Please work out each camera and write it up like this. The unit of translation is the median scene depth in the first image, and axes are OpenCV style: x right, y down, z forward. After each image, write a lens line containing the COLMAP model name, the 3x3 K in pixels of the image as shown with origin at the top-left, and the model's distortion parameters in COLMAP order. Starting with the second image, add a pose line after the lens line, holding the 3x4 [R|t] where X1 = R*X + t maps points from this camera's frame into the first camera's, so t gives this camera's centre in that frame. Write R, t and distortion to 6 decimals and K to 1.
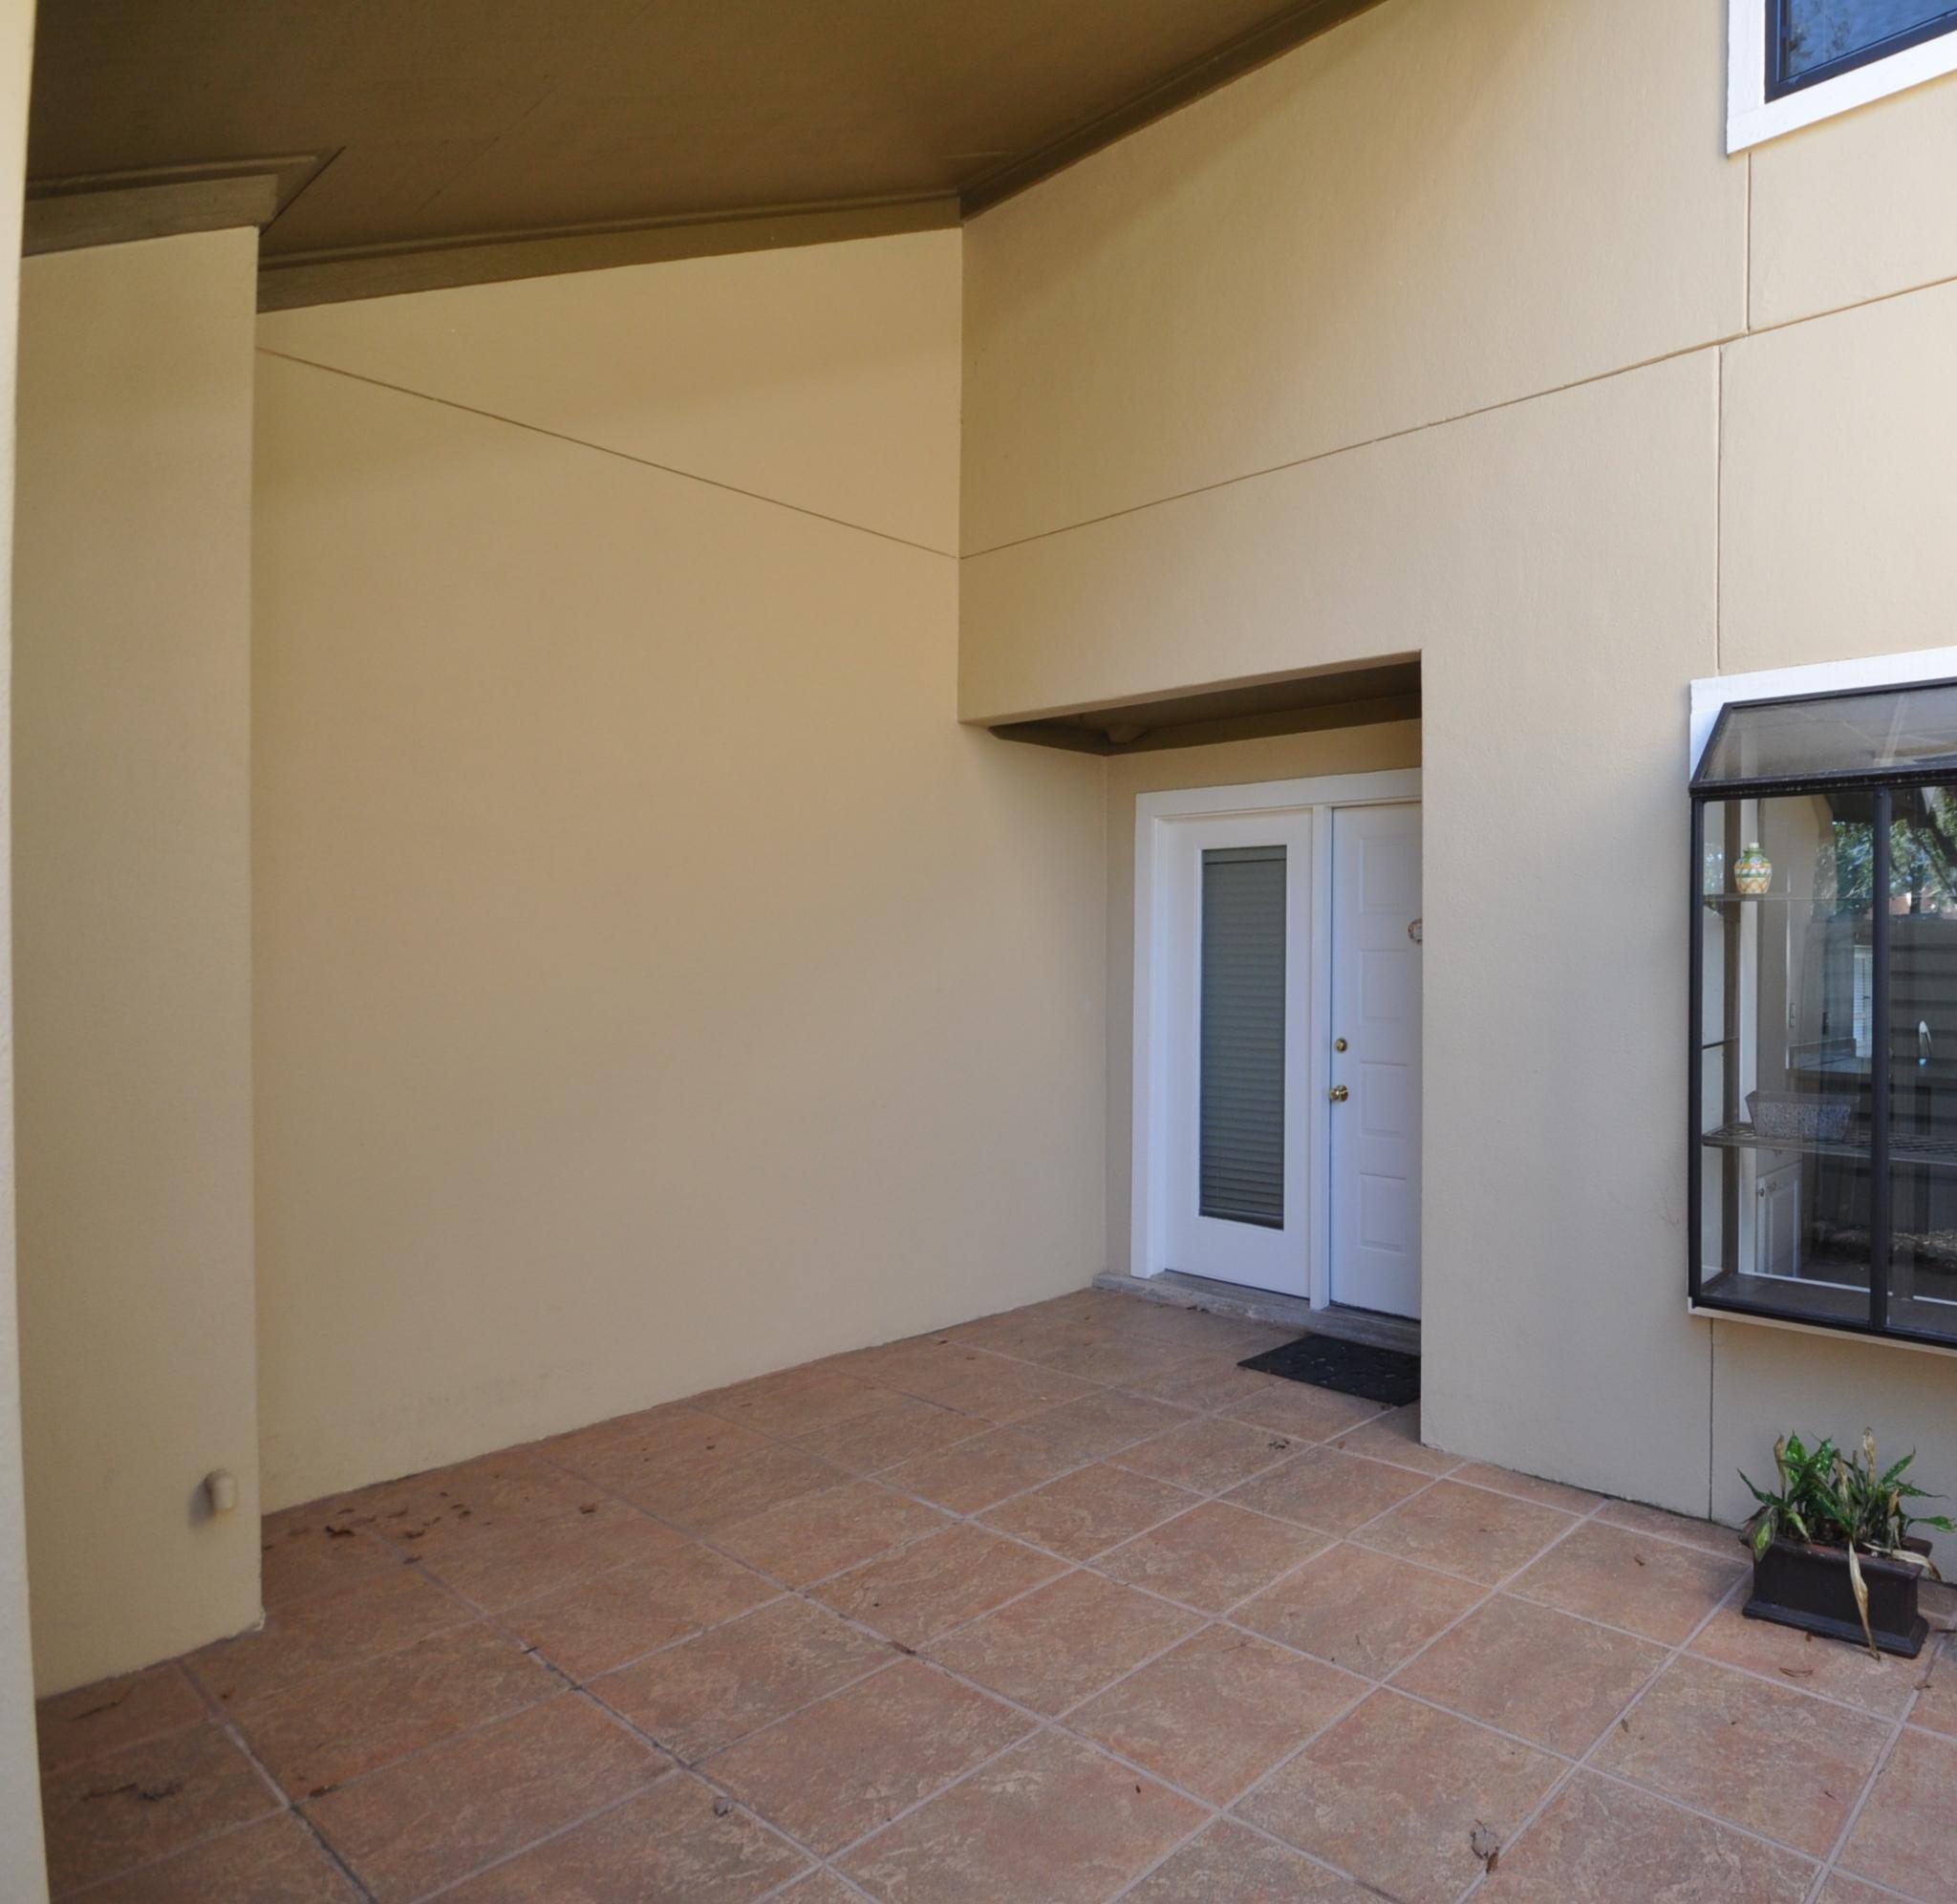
lens RADIAL K [[1351.0, 0, 979.1], [0, 1351.0, 960.6], [0, 0, 1]] dist [-0.000286, -0.000377]
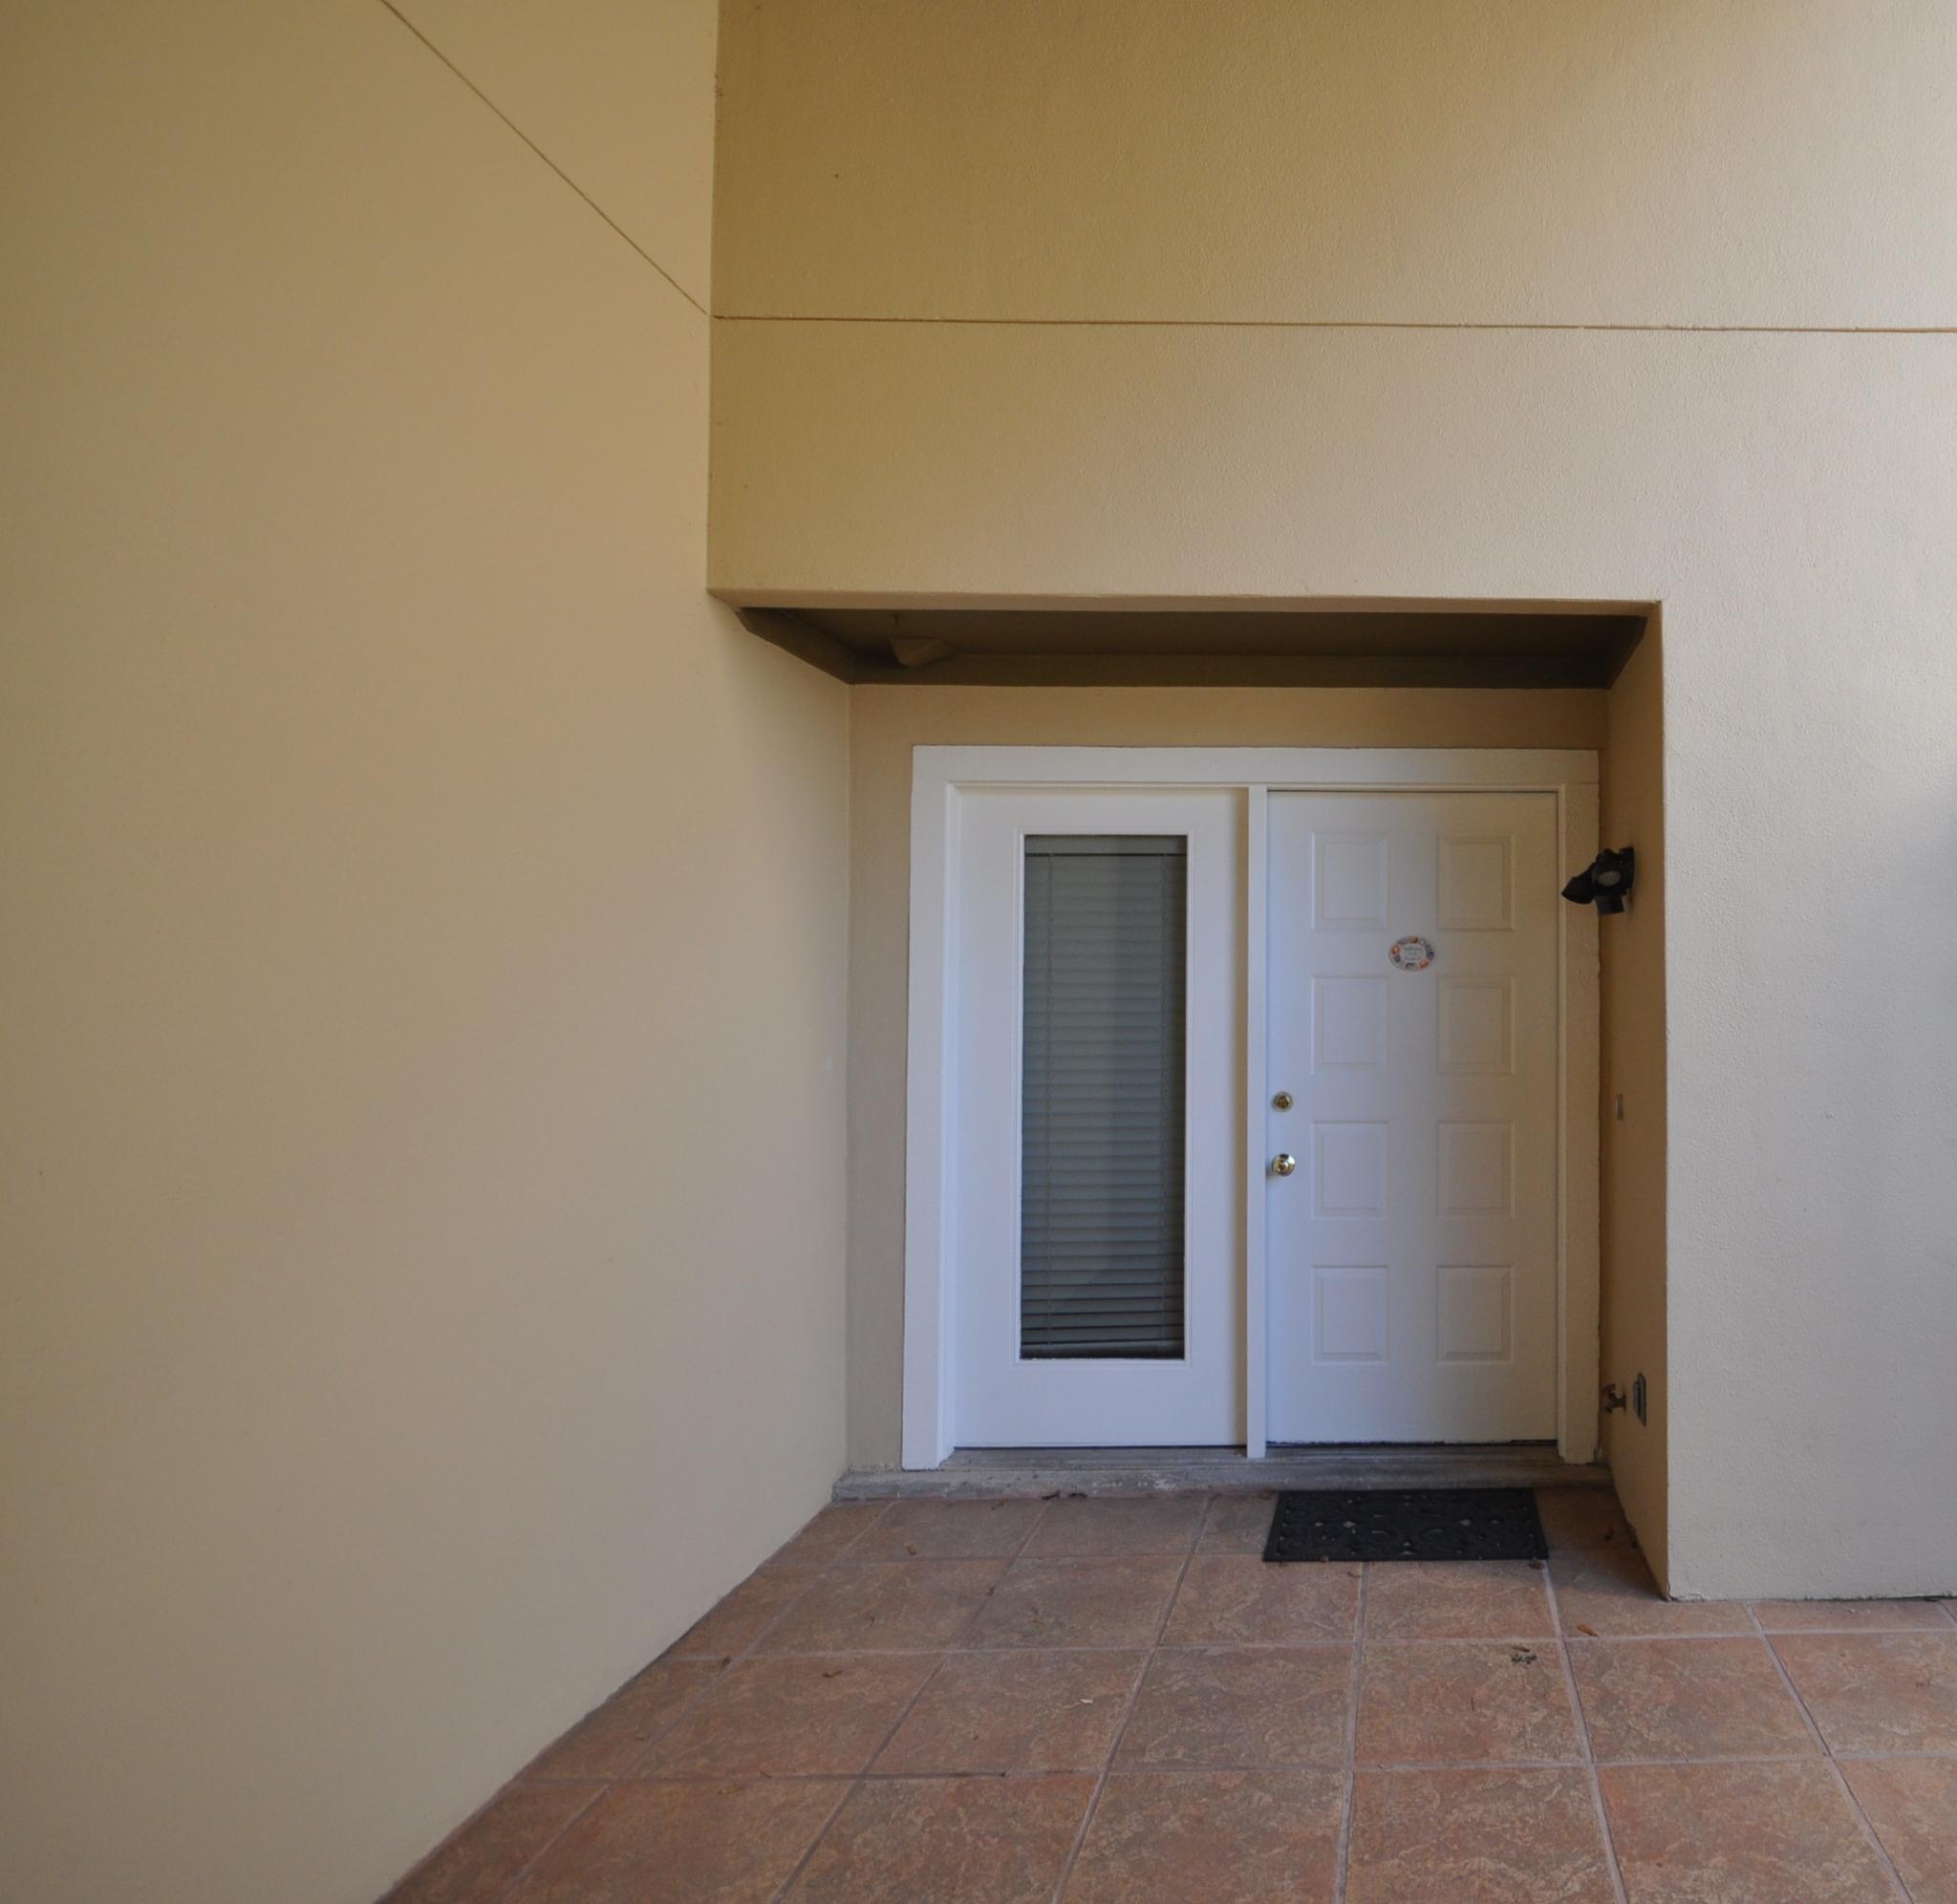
lens RADIAL K [[1542.6, 0, 978.5], [0, 1542.6, 952.0], [0, 0, 1]] dist [0.006169, -0.002893]
pose [[0.692751, 0.019210, 0.720921, -0.446318], [0.006068, 0.999455, -0.032463, 0.005076], [-0.721151, 0.026863, 0.692257, 0.479928]]
